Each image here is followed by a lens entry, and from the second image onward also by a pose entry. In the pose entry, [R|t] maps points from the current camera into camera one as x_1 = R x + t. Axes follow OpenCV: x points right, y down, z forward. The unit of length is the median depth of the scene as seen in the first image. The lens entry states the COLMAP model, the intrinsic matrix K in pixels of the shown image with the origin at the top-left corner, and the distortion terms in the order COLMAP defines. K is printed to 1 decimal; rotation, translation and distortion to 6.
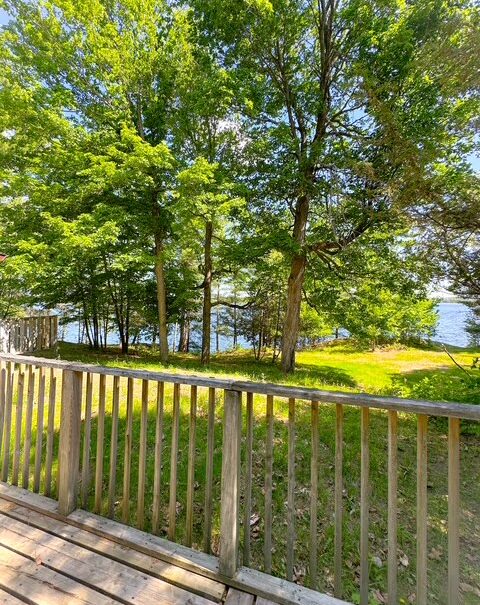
lens RADIAL K [[257.5, 0, 240.3], [0, 257.5, 302.4], [0, 0, 1]] dist [-0.003170, 0.000258]
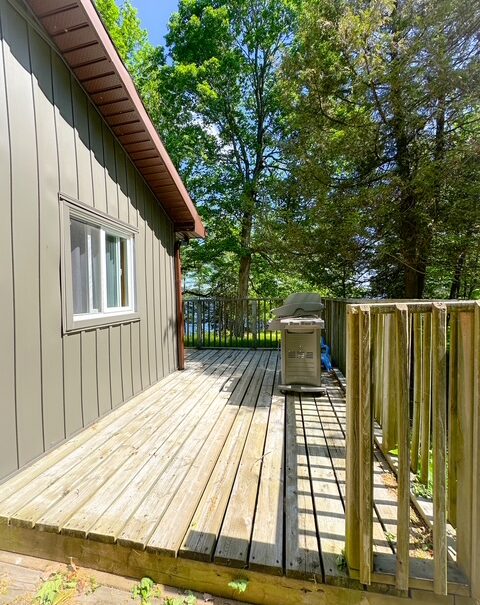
lens RADIAL K [[257.5, 0, 238.3], [0, 257.5, 304.7], [0, 0, 1]] dist [-0.003170, 0.000258]
pose [[0.991027, -0.029896, 0.130277, 0.001606], [0.026010, 0.999168, 0.031428, 0.028016], [-0.131108, -0.027757, 0.990979, -0.267403]]
